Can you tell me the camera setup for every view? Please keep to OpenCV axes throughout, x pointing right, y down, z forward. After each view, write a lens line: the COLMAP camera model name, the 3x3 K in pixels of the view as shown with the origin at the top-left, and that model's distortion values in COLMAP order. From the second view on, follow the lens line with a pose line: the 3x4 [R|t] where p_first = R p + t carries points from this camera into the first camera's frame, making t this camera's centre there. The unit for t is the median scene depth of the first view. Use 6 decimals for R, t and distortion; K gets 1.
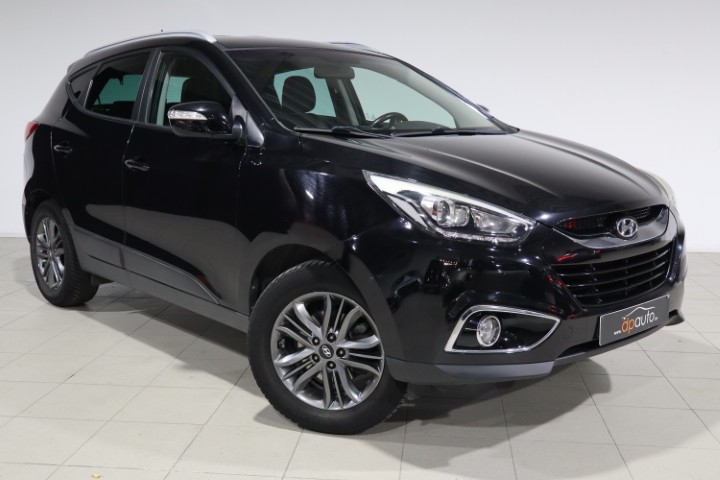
lens RADIAL K [[800.6, 0, 360.0], [0, 800.6, 240.0], [0, 0, 1]] dist [0.005194, 0.004325]
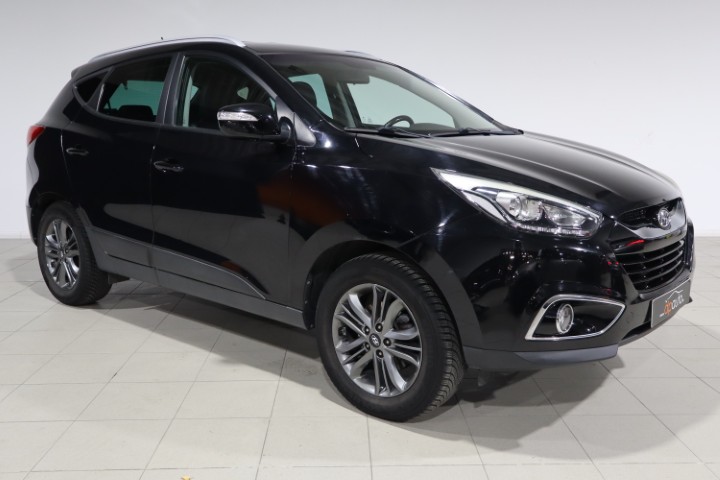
lens RADIAL K [[698.1, 0, 360.0], [0, 698.1, 240.0], [0, 0, 1]] dist [0.004868, -0.002471]
pose [[0.991698, -0.022088, 0.126678, -0.171441], [0.020730, 0.999713, 0.012028, -0.005342], [-0.126908, -0.009302, 0.991871, 0.091201]]
